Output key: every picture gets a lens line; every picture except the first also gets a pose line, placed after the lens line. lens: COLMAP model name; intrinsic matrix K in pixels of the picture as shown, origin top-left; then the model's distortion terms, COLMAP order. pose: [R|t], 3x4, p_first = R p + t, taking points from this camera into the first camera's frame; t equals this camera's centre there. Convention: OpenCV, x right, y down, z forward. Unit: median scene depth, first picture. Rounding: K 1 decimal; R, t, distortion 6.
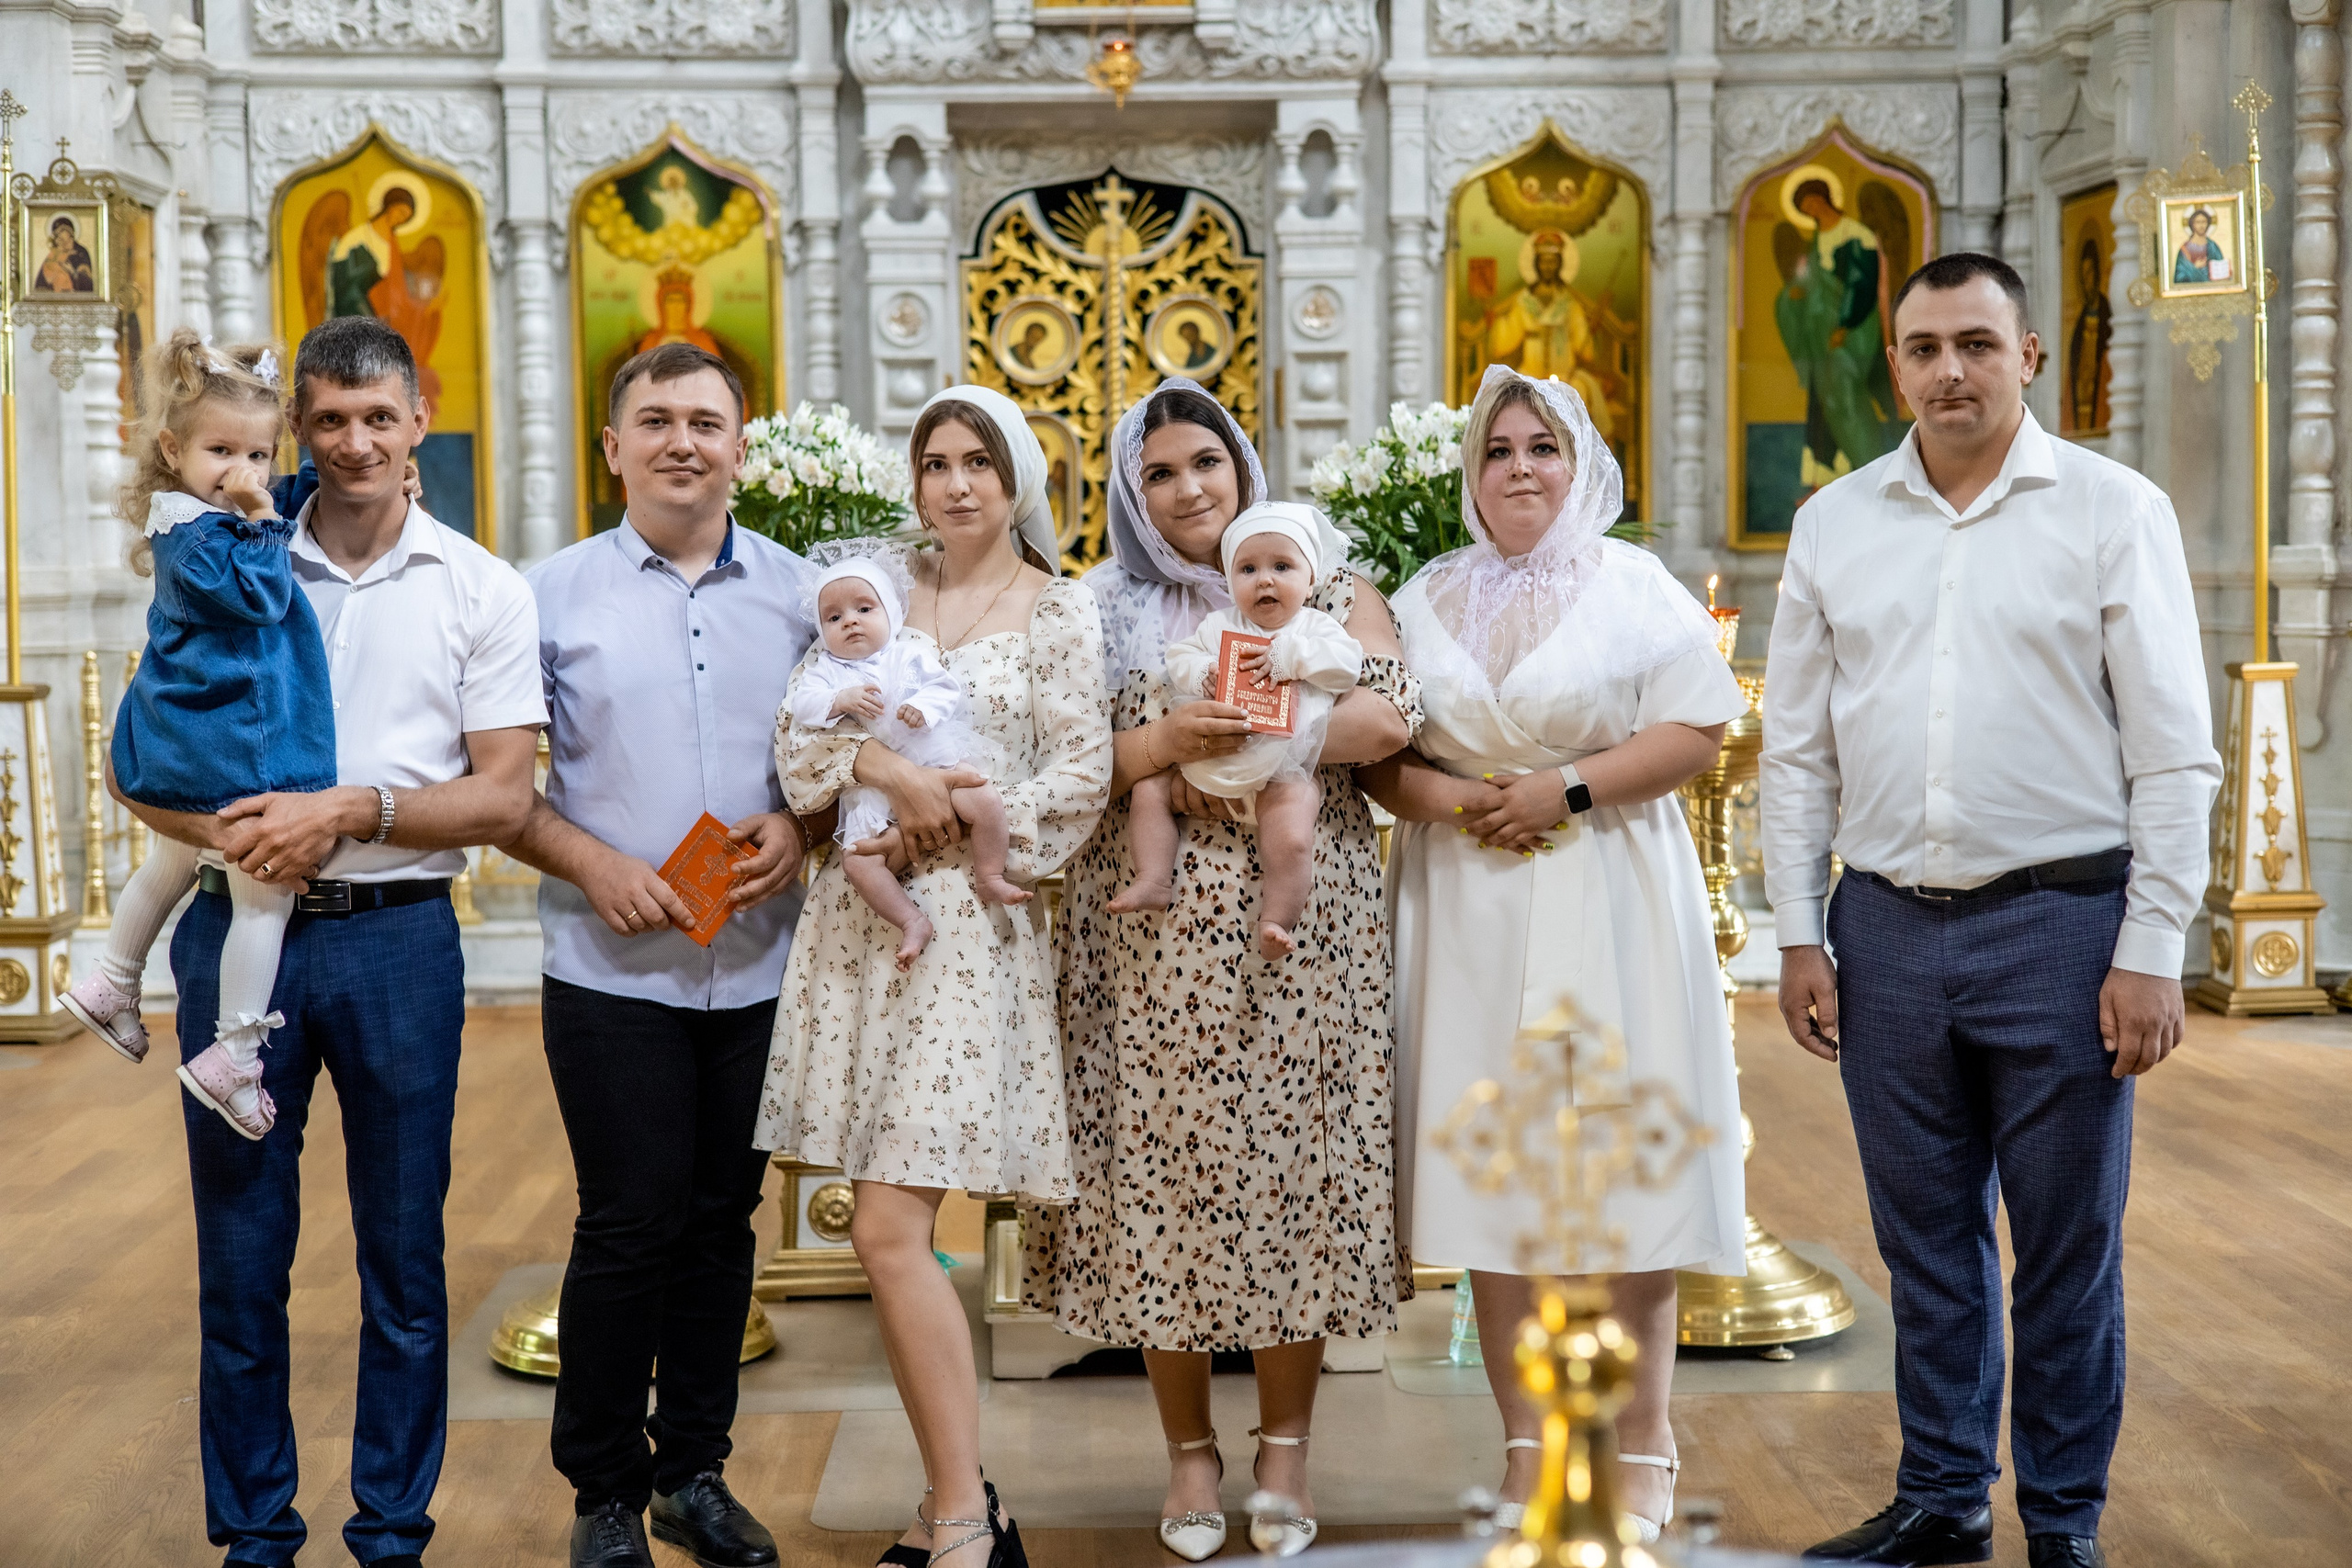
lens RADIAL K [[3301.4, 0, 1176.0], [0, 3301.4, 784.0], [0, 0, 1]] dist [0.235594, -0.824778]
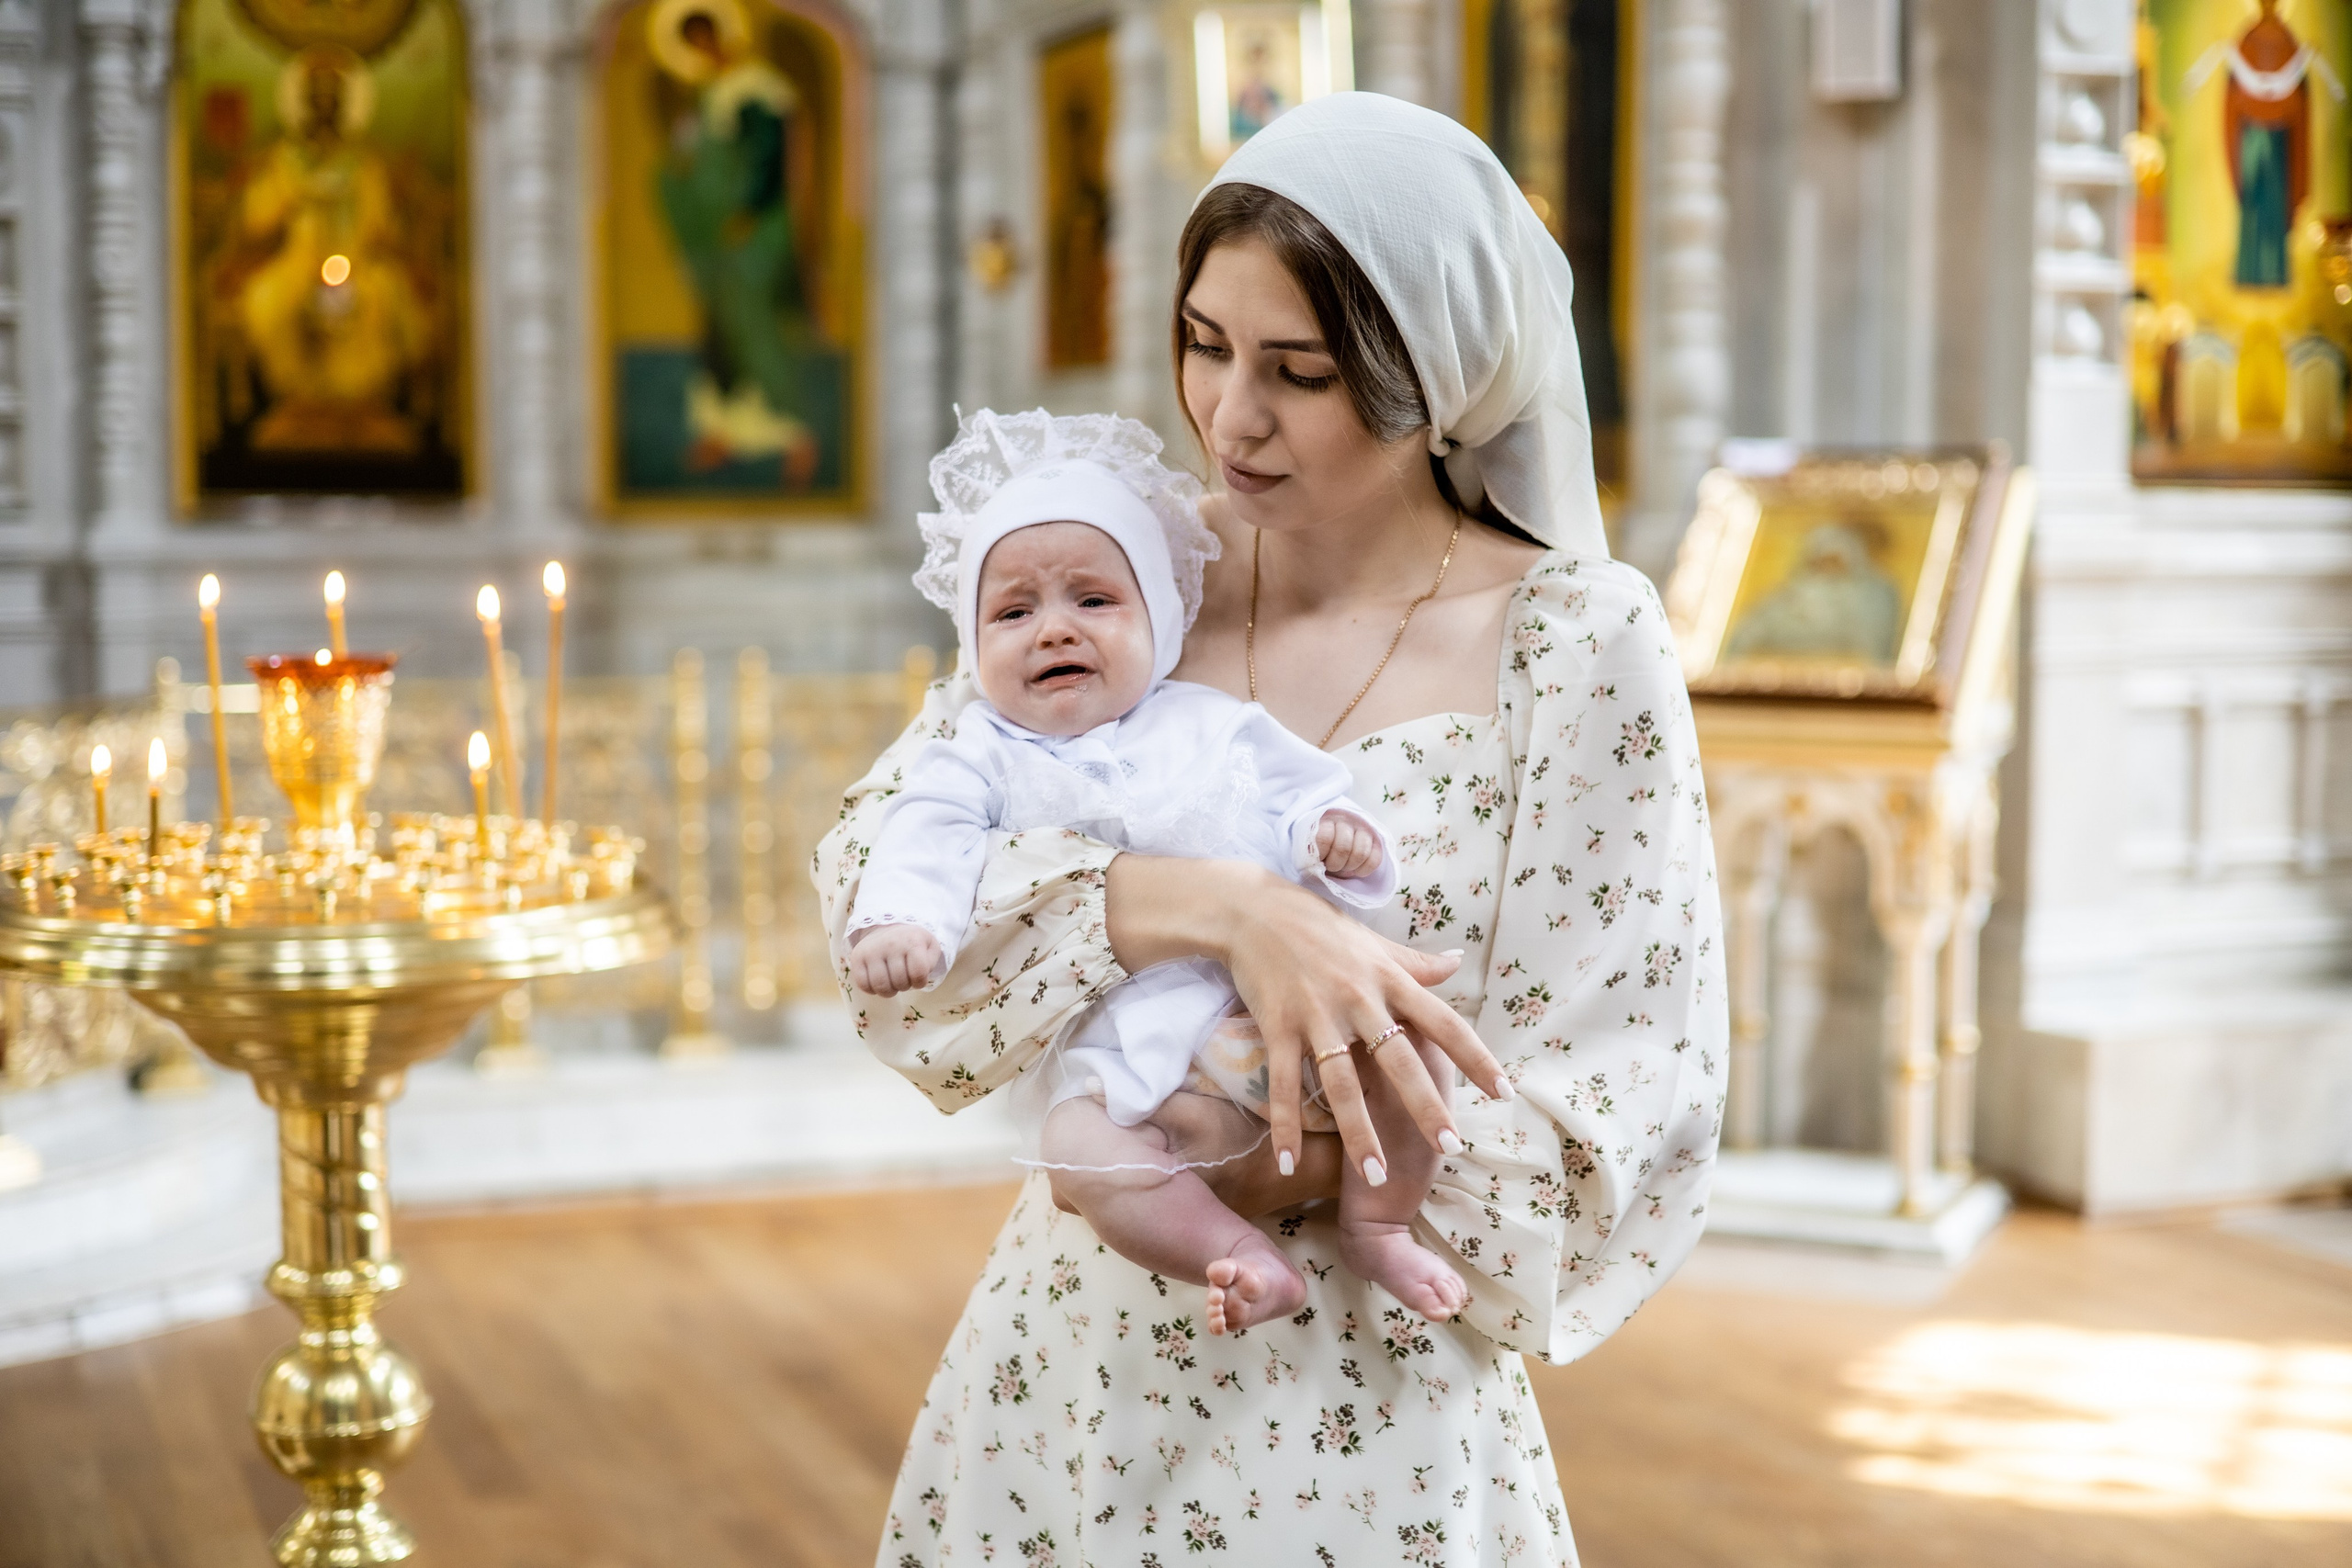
lens RADIAL K [[3472.9, 0, 1176.0], [0, 3472.9, 784.0], [0, 0, 1]] dist [0.228625, -0.890518]
pose [[0.954468, -0.014442, 0.297964, 0.061545], [0.012381, 0.999885, 0.008802, -0.019373], [-0.298057, -0.004712, 0.954536, 0.251315]]
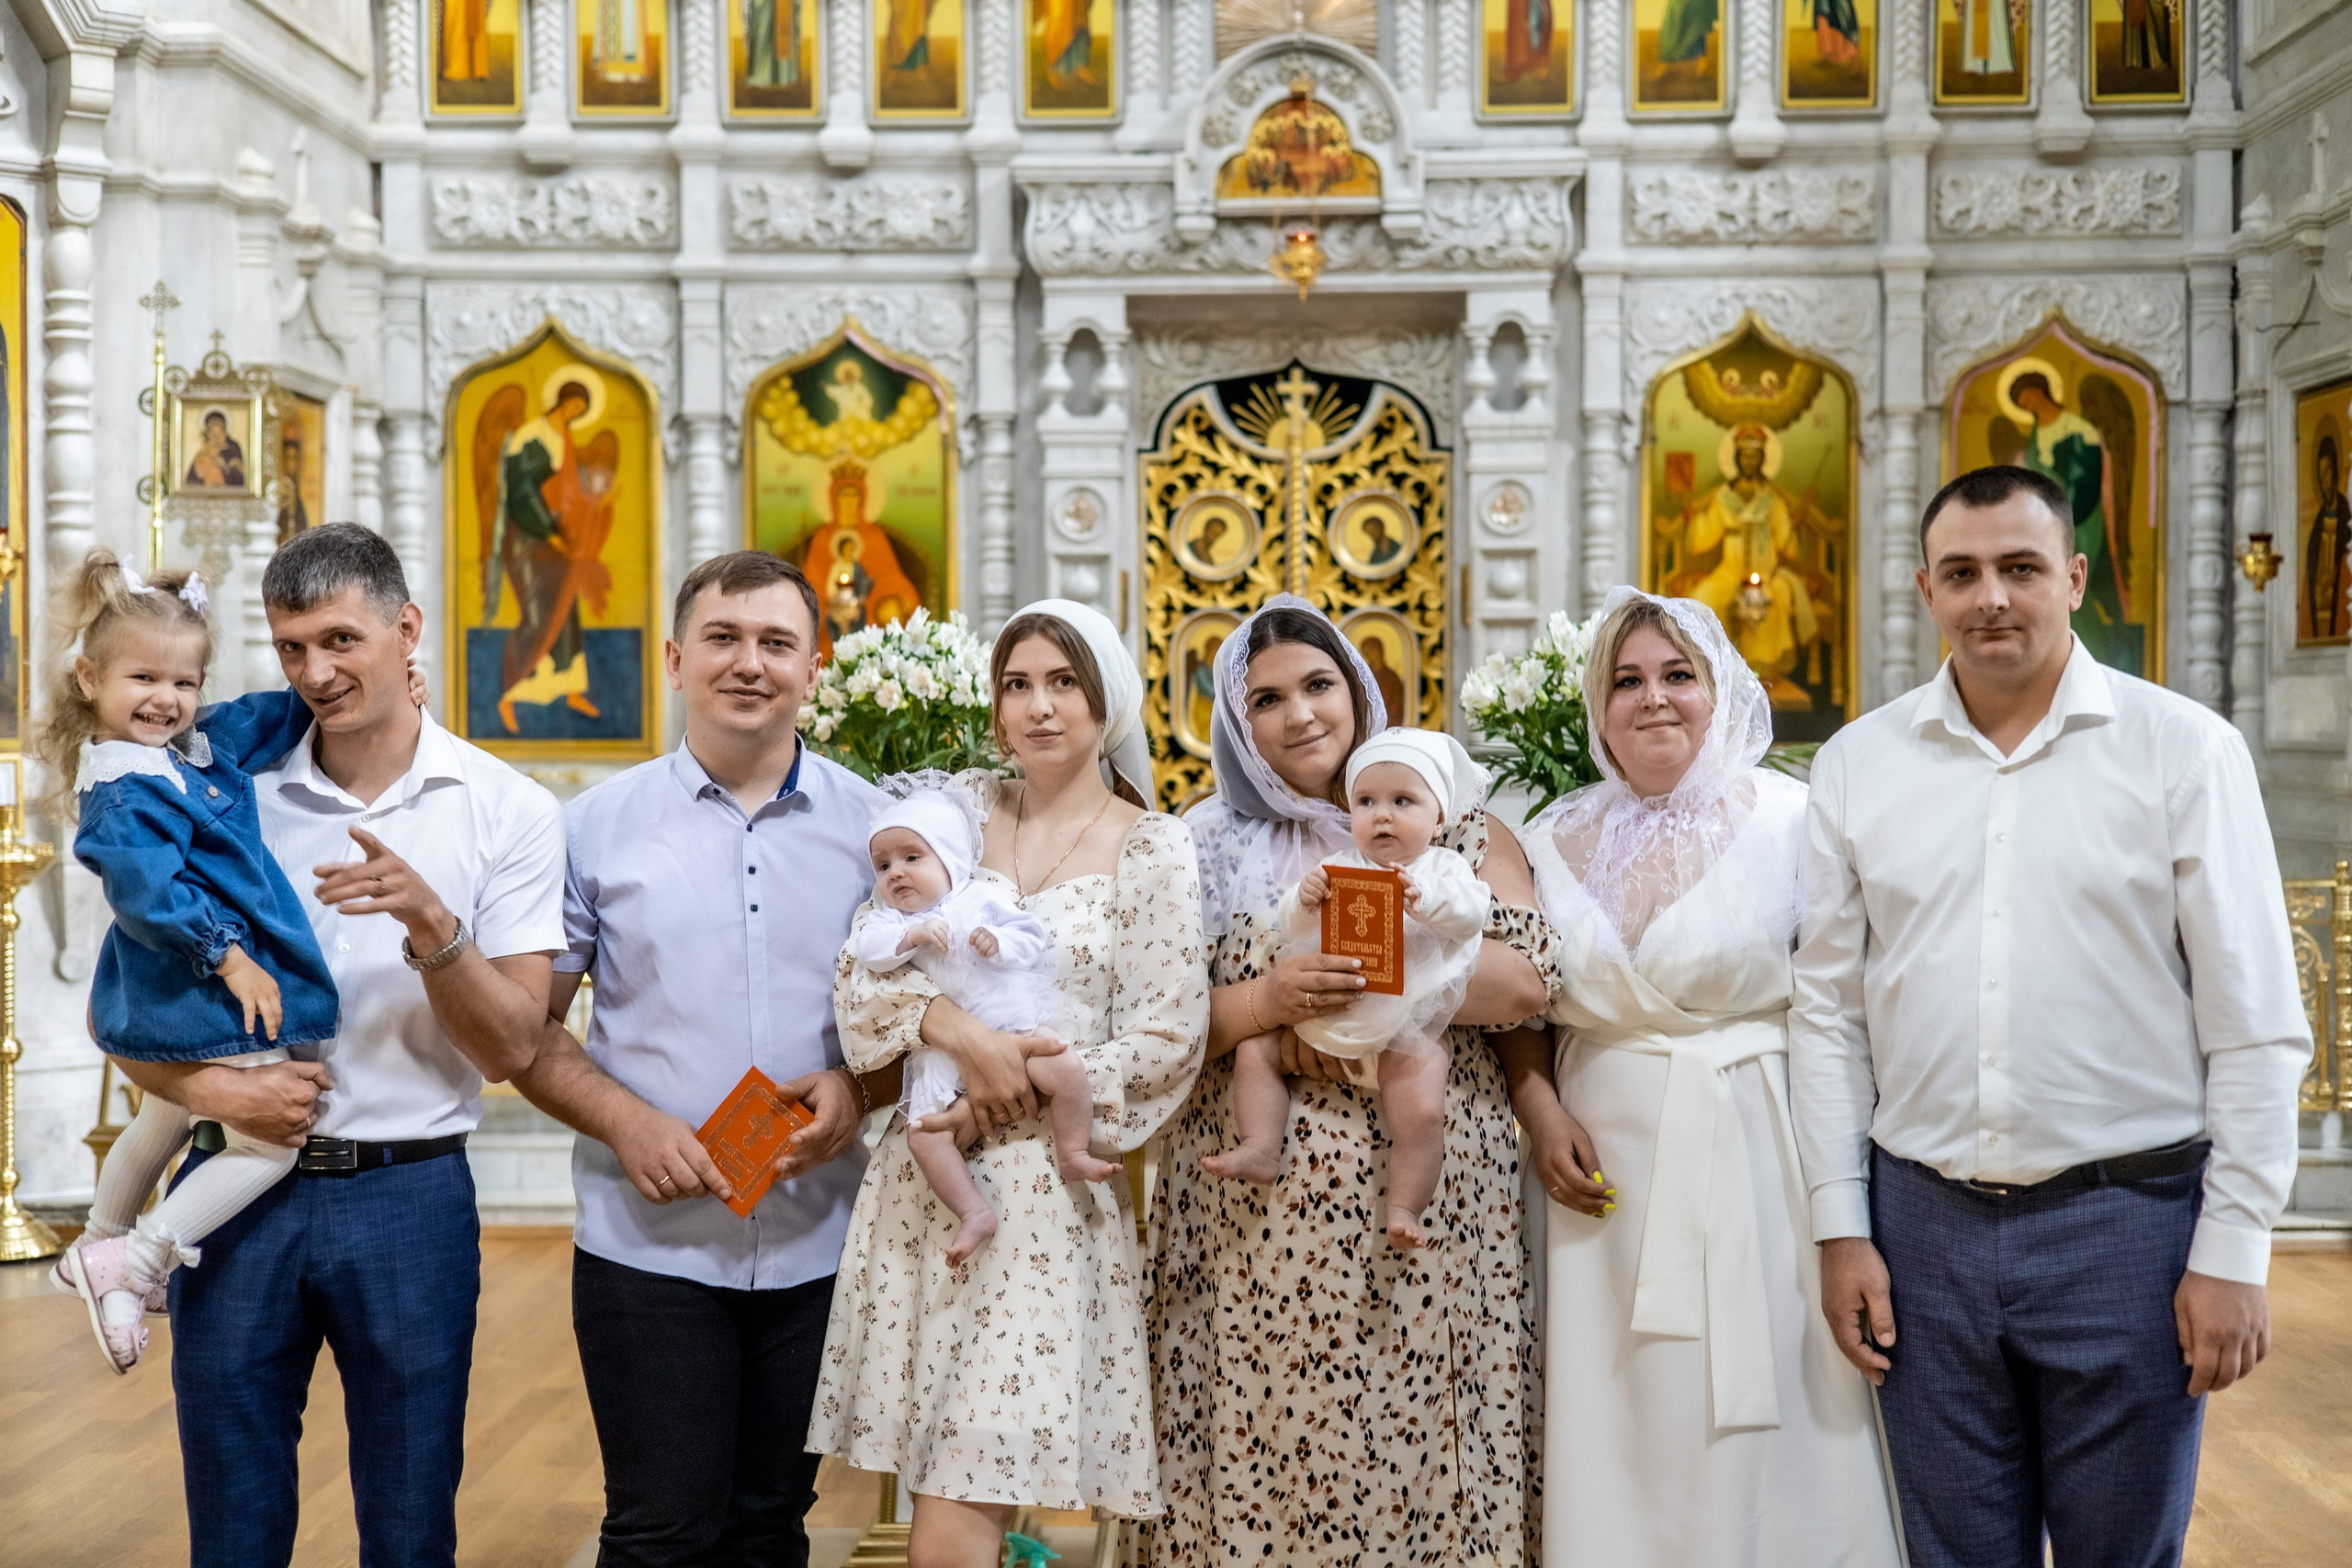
lens RADIAL K [[3301.4, 0, 1176.0], [0, 3301.4, 784.0], [0, 0, 1]] dist [0.235594, -0.824778]
pose [[0.997844, 0.009341, -0.064960, 0.010176], [-0.012974, 0.998361, -0.055733, -0.007091], [0.064333, 0.056456, 0.996330, 0.038498]]
